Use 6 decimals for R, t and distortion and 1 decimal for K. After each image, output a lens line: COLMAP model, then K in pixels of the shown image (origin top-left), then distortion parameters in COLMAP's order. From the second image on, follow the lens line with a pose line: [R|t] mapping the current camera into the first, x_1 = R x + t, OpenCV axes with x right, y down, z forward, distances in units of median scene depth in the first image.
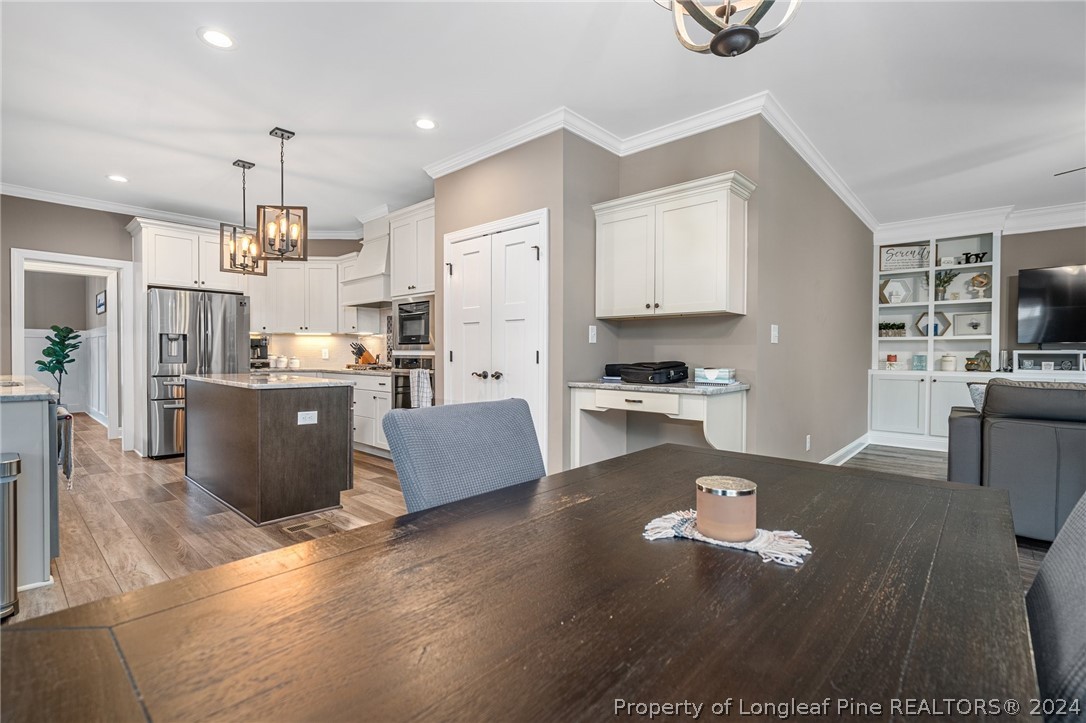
lens RADIAL K [[505.4, 0, 544.6], [0, 505.4, 364.0], [0, 0, 1]] dist [-0.005286, 0.001385]
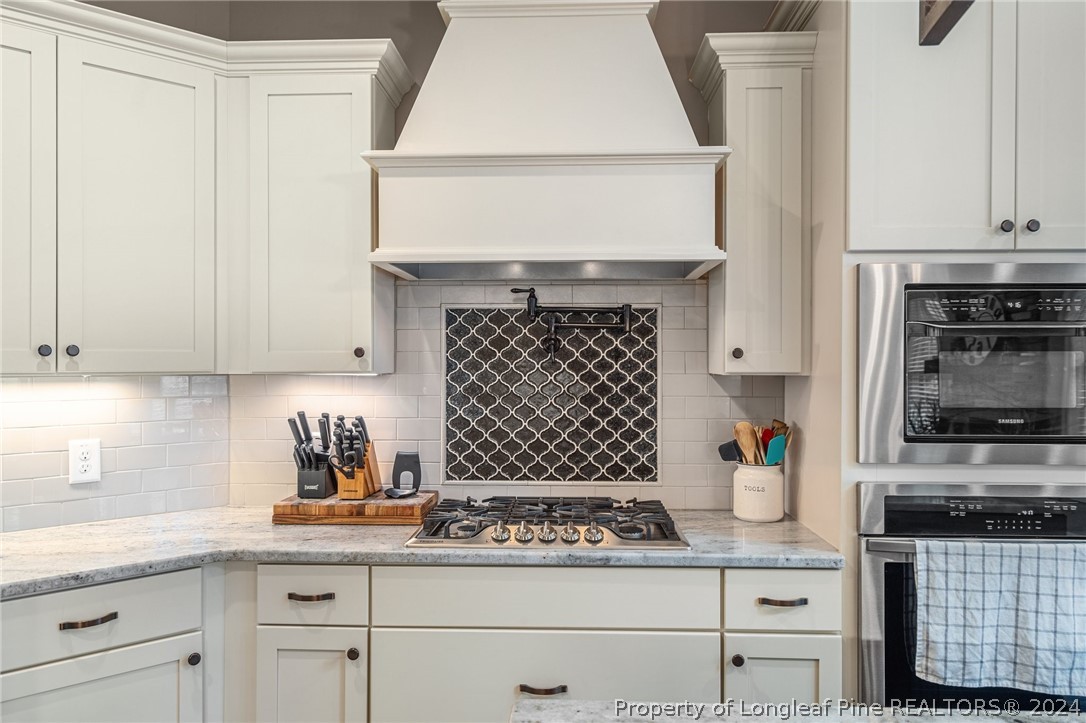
lens RADIAL K [[817.3, 0, 543.3], [0, 817.3, 364.1], [0, 0, 1]] dist [0.003144, -0.003260]
pose [[0.774853, -0.003380, 0.632133, -0.758242], [0.011850, 0.999888, -0.009179, -0.085437], [-0.632031, 0.014603, 0.774806, 0.881855]]
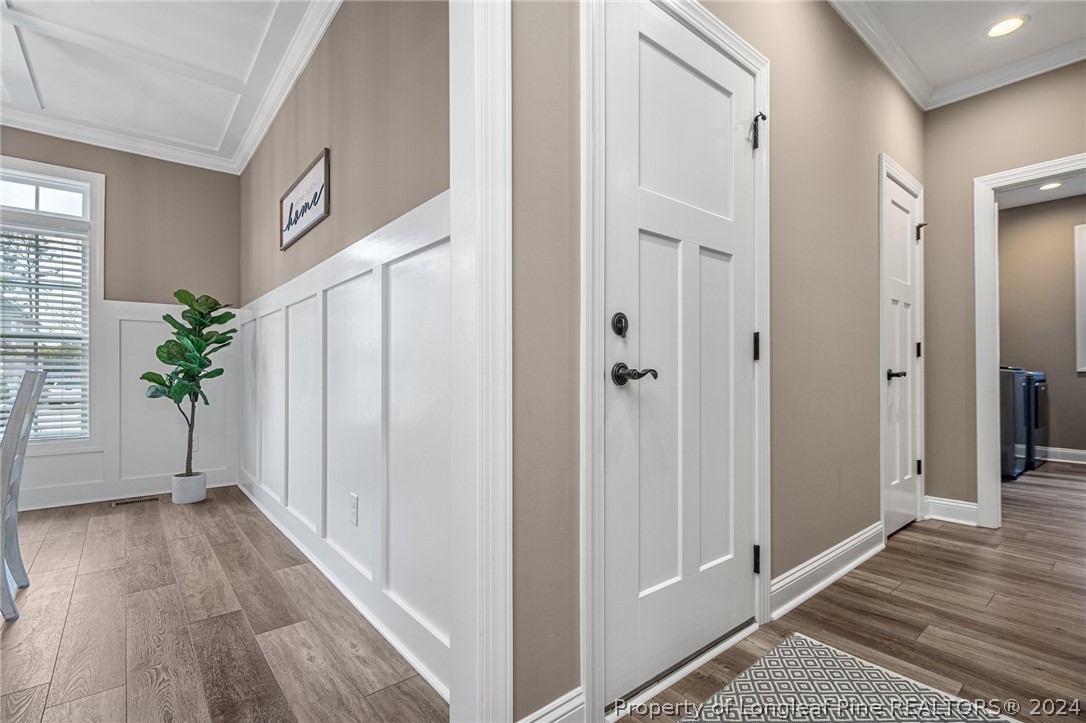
lens RADIAL K [[505.4, 0, 538.5], [0, 505.4, 366.3], [0, 0, 1]] dist [-0.005286, 0.001385]
pose [[0.988713, -0.006119, -0.149695, -1.071874], [0.002972, 0.999770, -0.021237, -0.003600], [0.149790, 0.020552, 0.988504, 1.094231]]
